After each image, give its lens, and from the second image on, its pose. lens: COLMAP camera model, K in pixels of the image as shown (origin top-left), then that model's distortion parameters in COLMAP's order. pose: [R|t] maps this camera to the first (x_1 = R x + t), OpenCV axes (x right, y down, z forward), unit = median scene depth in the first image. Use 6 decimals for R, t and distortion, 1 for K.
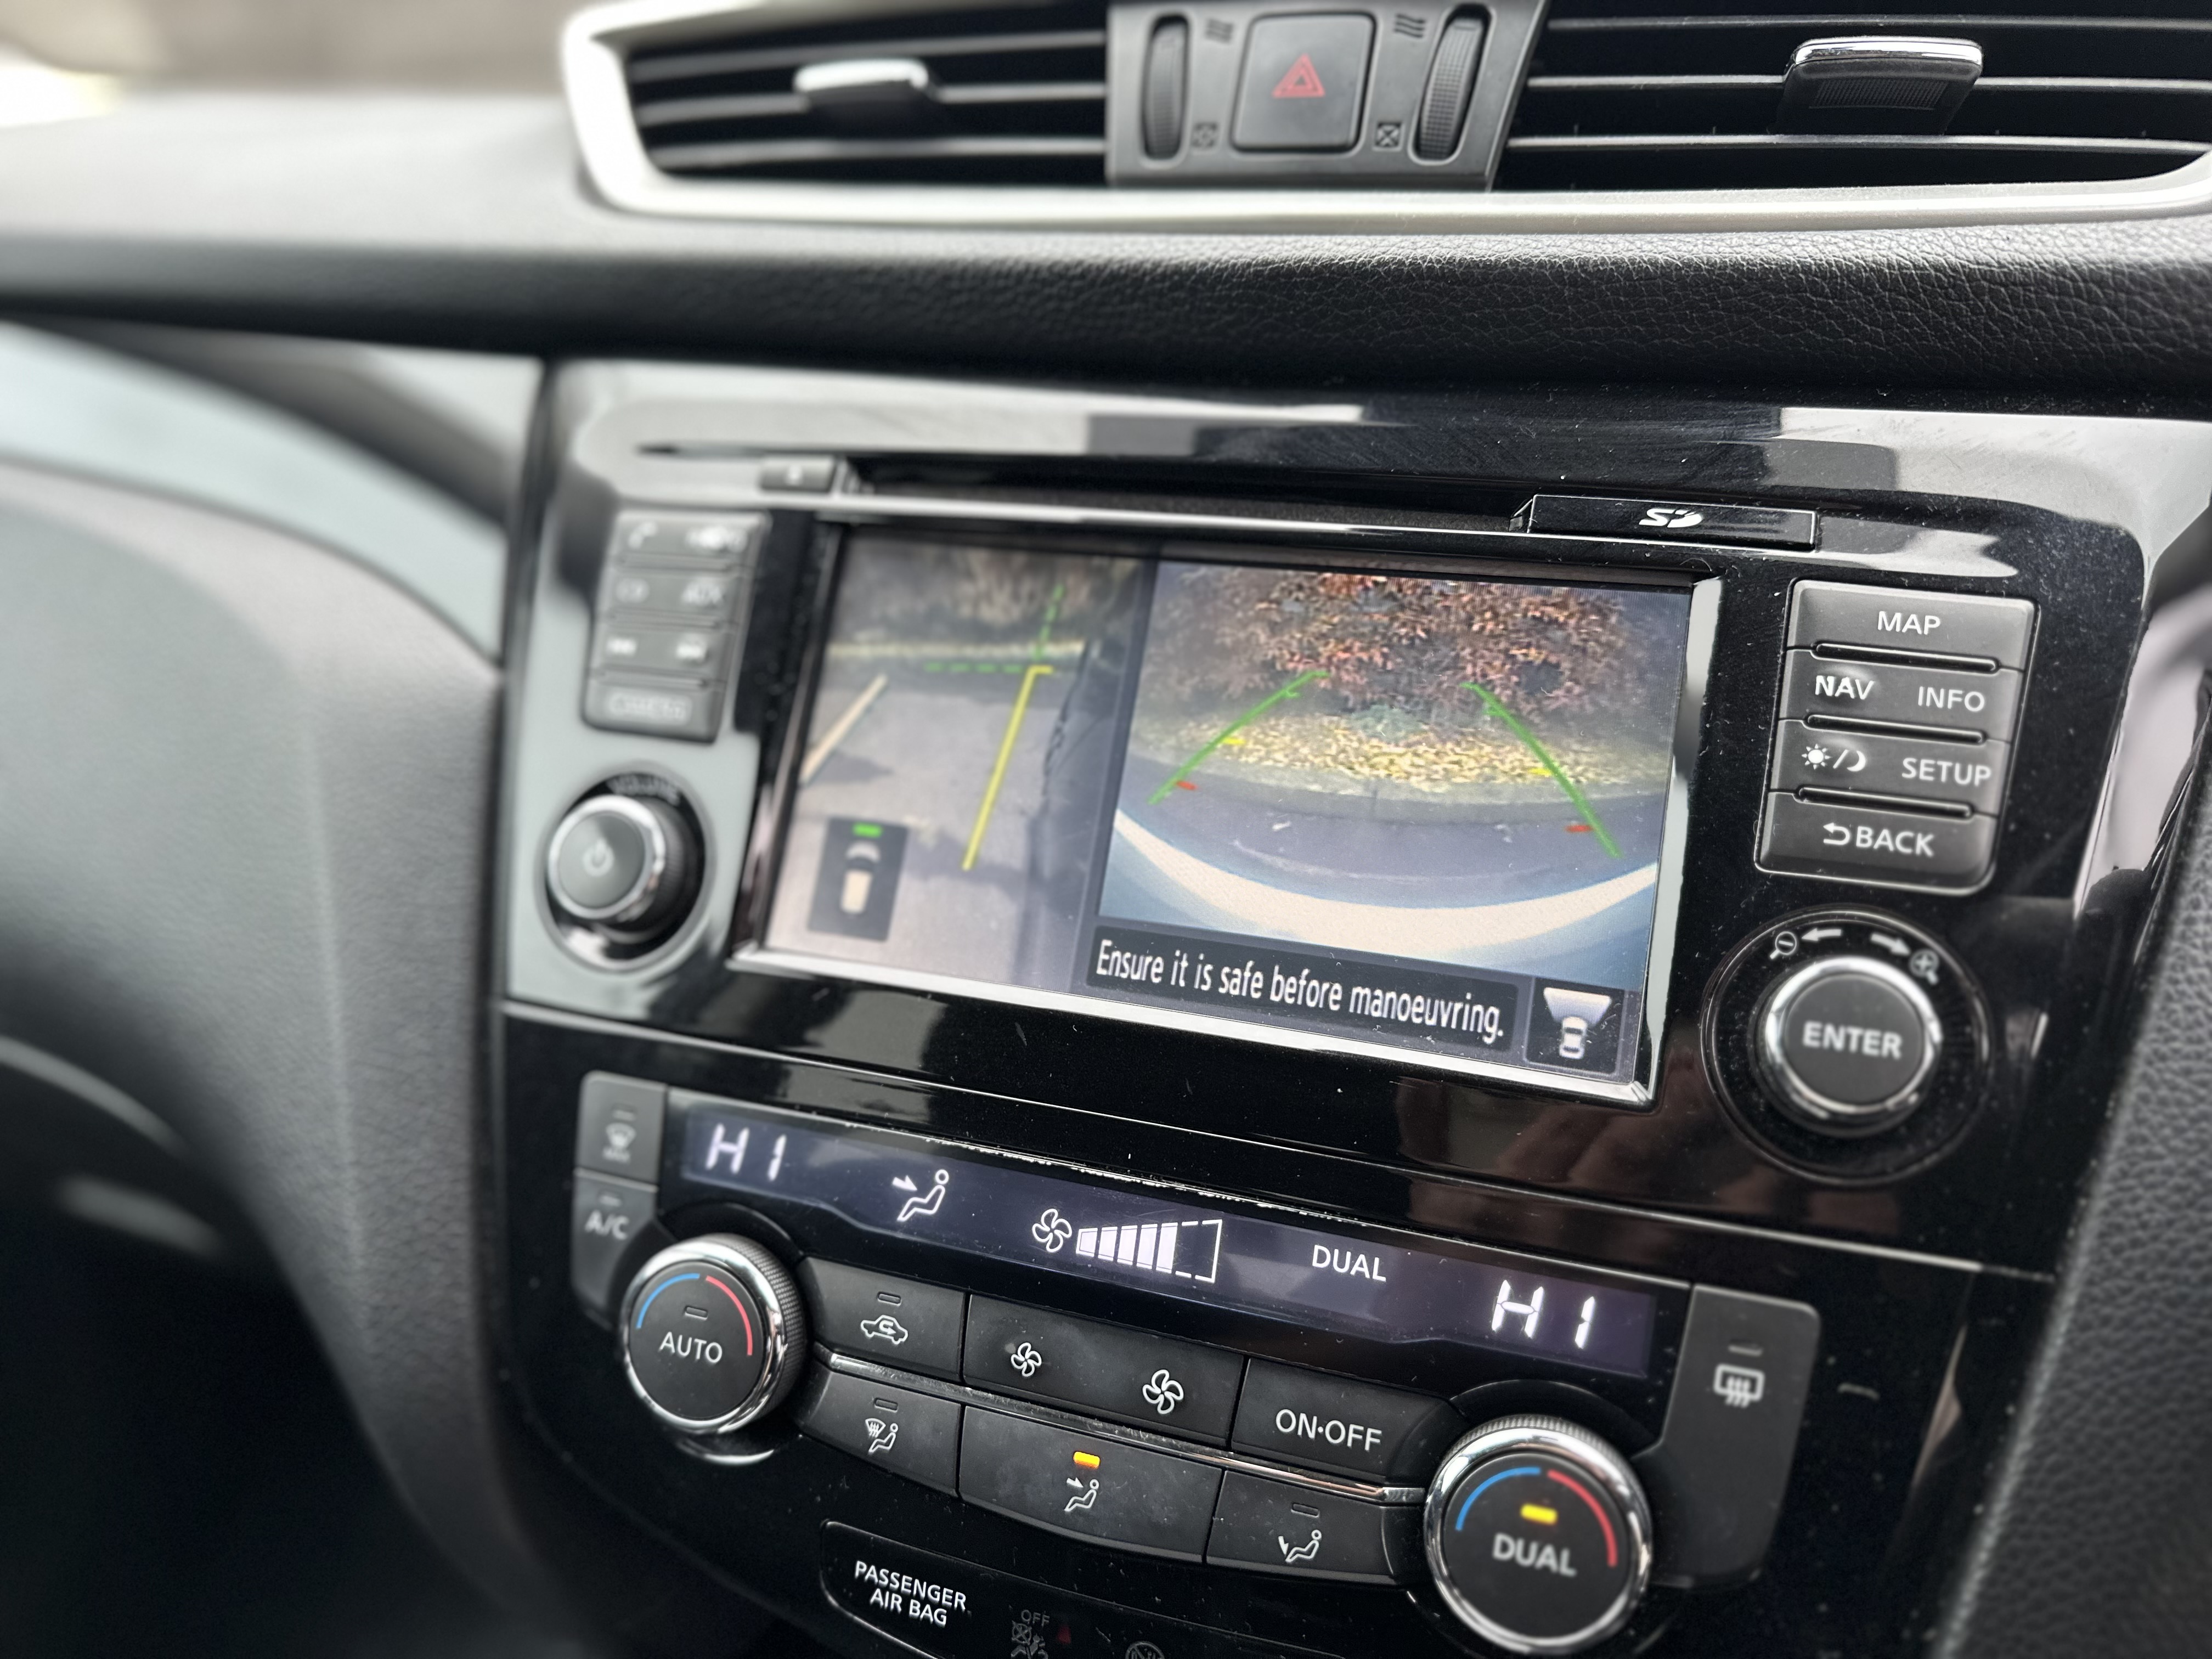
lens RADIAL K [[1564.3, 0, 1154.2], [0, 1564.3, 826.9], [0, 0, 1]] dist [0.017064, -0.024582]
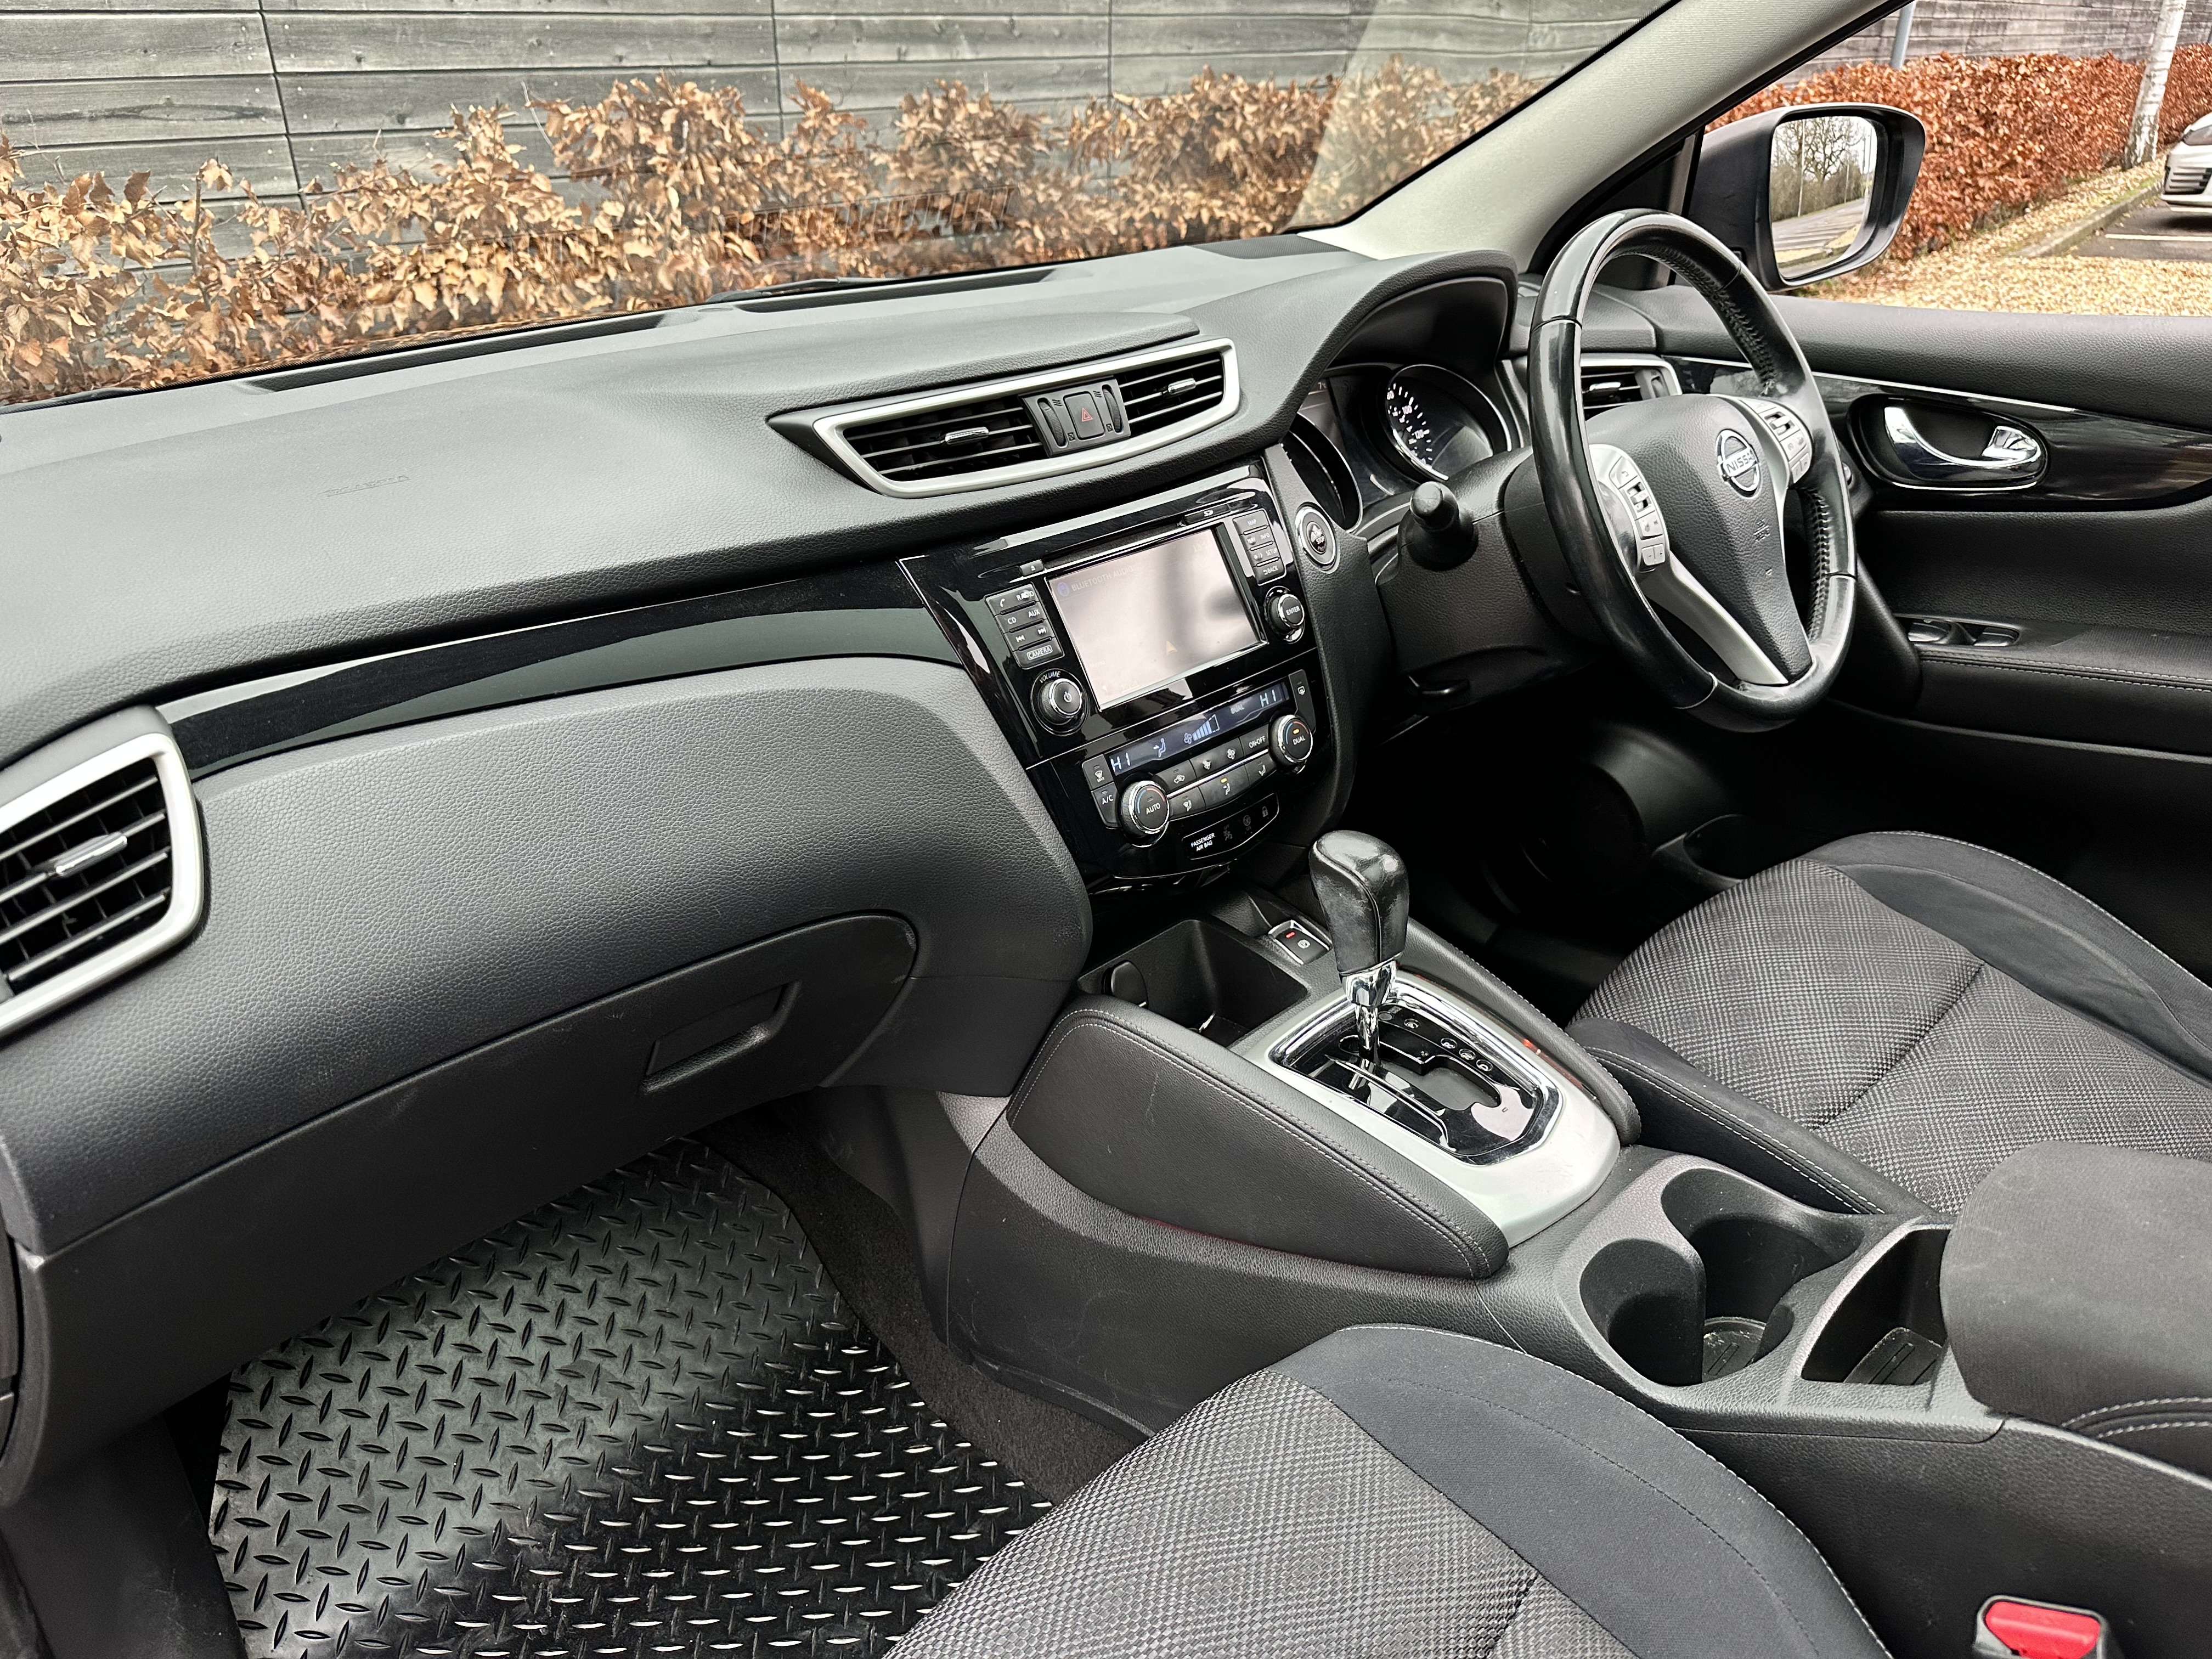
lens RADIAL K [[1564.3, 0, 1094.1], [0, 1564.3, 821.7], [0, 0, 1]] dist [0.017064, -0.024582]
pose [[0.445642, -0.407861, 0.796901, -3.249368], [0.337446, 0.901052, 0.272460, -0.655154], [-0.829176, 0.147492, 0.539178, -0.785118]]
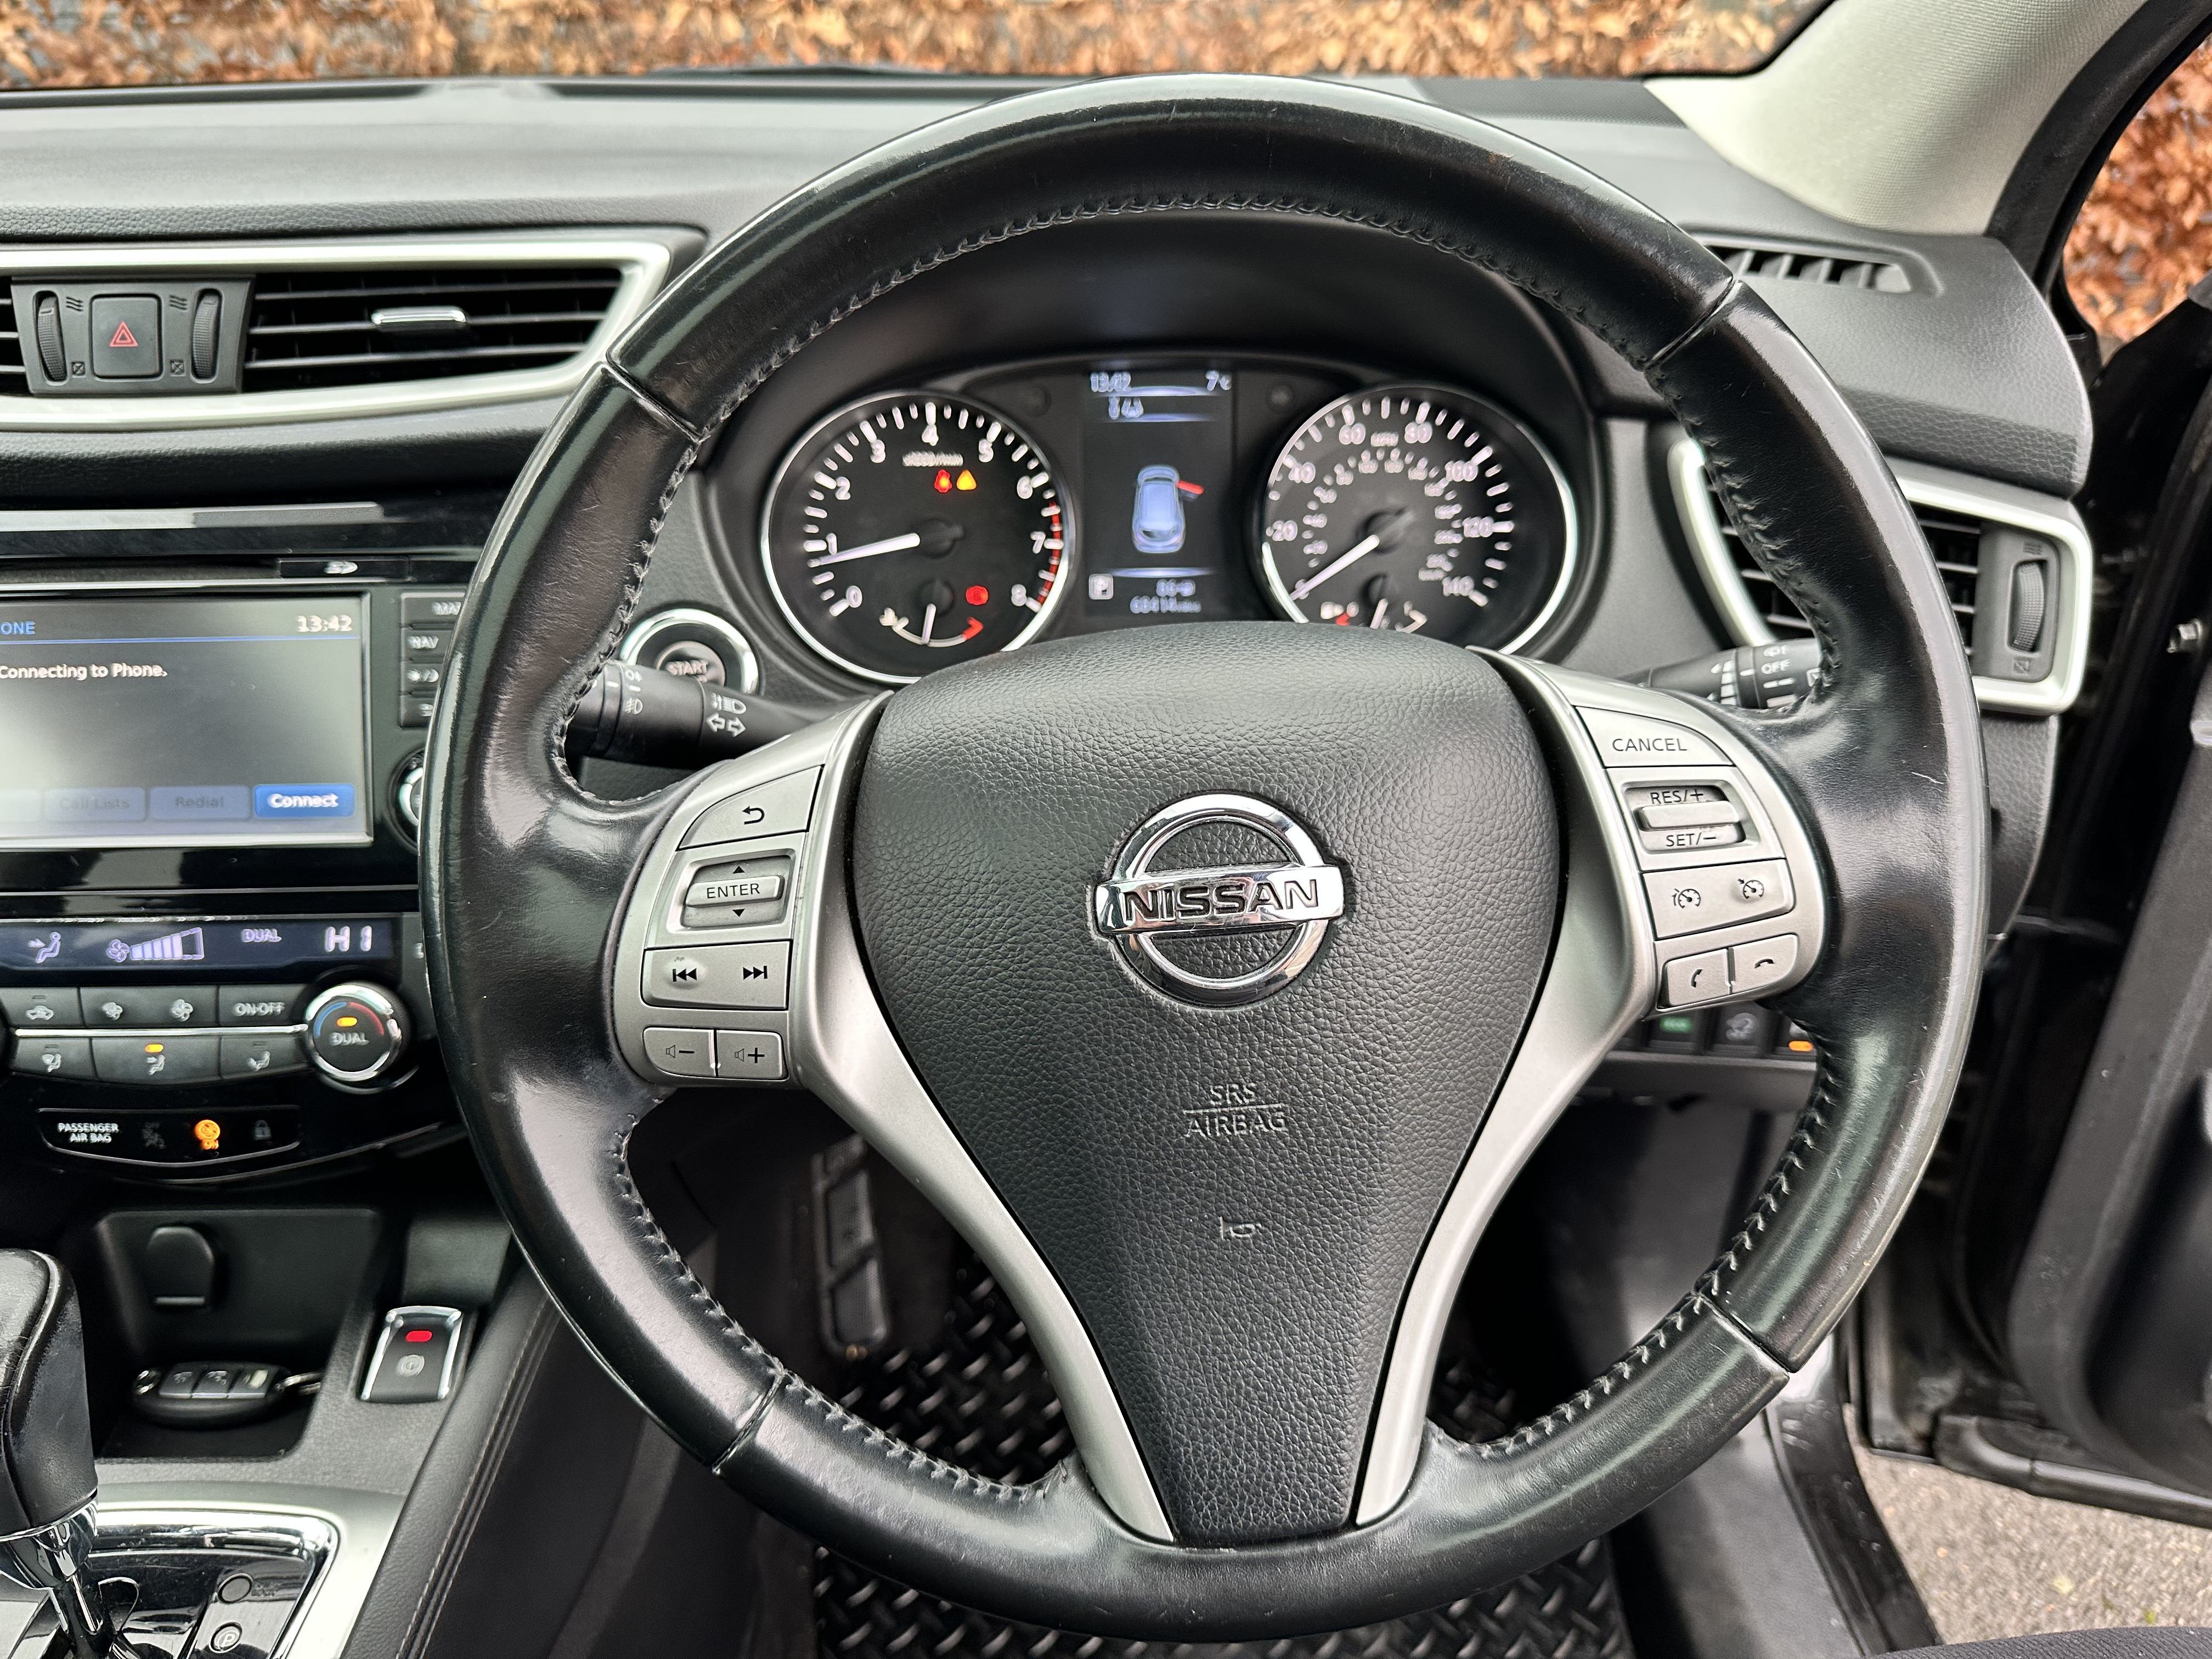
lens RADIAL K [[1564.3, 0, 1081.1], [0, 1564.3, 827.0], [0, 0, 1]] dist [0.017064, -0.024582]
pose [[0.950792, -0.181700, 0.250957, 0.659763], [0.130308, 0.969375, 0.208165, -0.164397], [-0.281095, -0.165220, 0.945351, -1.292696]]
